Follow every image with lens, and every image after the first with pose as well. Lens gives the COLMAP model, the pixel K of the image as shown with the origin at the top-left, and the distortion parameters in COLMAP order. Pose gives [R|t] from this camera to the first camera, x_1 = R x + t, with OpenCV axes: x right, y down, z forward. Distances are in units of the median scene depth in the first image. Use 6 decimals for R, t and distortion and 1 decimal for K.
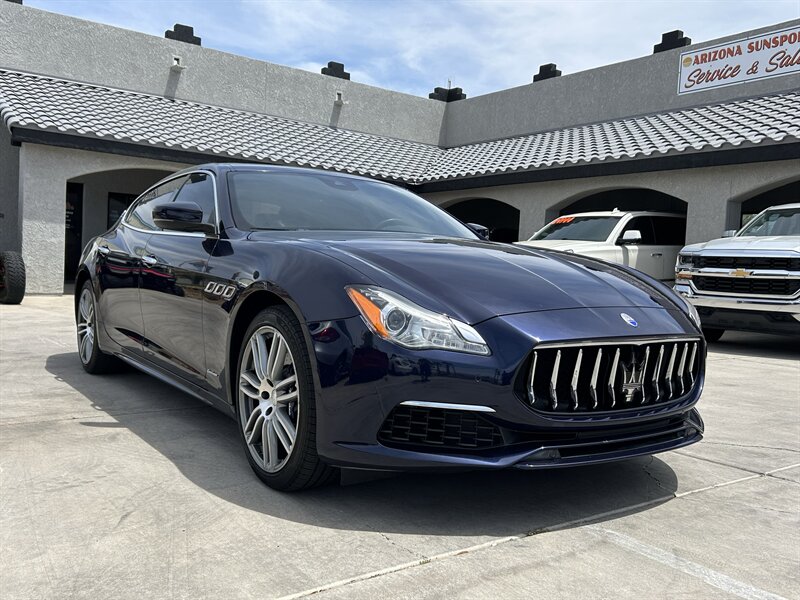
lens RADIAL K [[737.0, 0, 396.1], [0, 737.0, 304.4], [0, 0, 1]] dist [0.024146, 0.000000]
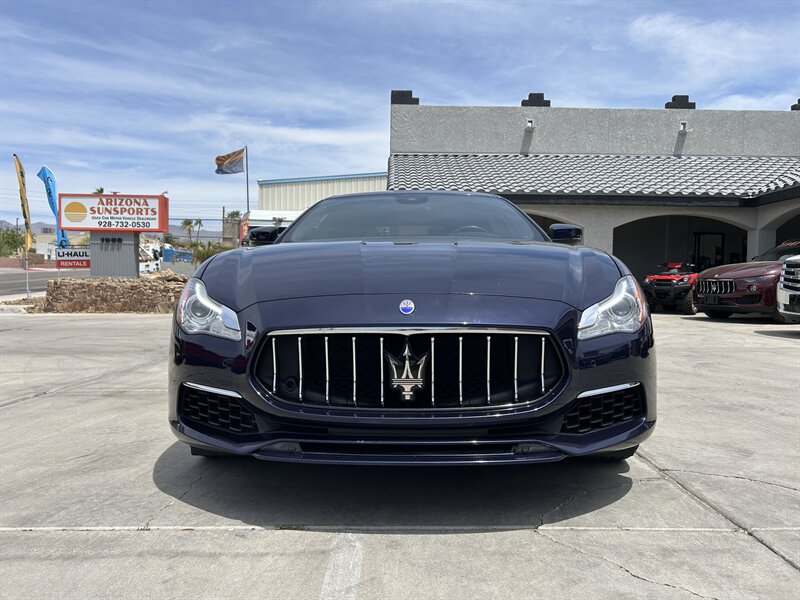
lens RADIAL K [[602.0, 0, 402.6], [0, 602.0, 299.6], [0, 0, 1]] dist [0.015152, -0.004191]
pose [[0.809847, -0.021111, -0.586261, 0.689633], [-0.002008, 0.999247, -0.038757, 0.038746], [0.586638, 0.032564, 0.809194, 0.398263]]
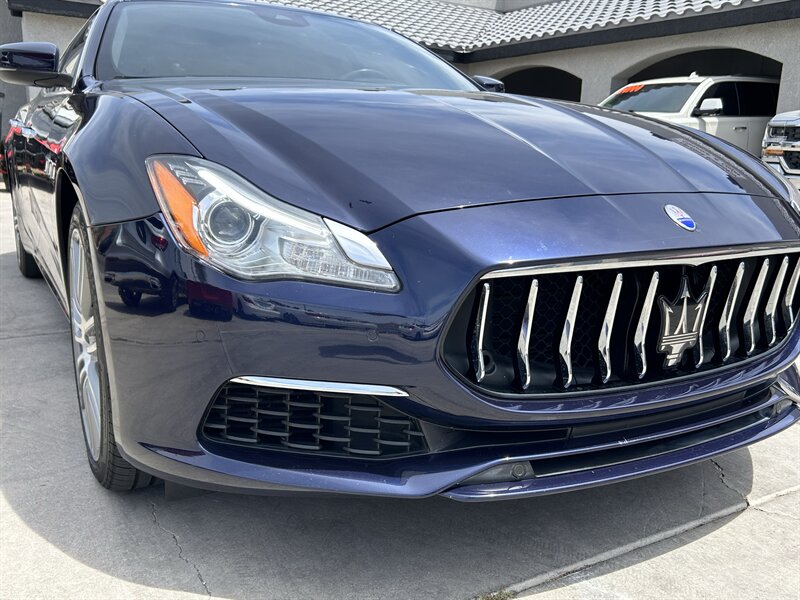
lens RADIAL K [[736.9, 0, 403.5], [0, 736.9, 294.8], [0, 0, 1]] dist [0.019679, 0.000000]
pose [[0.996753, 0.005360, -0.080342, 0.149385], [0.006117, 0.989859, 0.141925, -0.001459], [0.080287, -0.141955, 0.986612, 0.420660]]
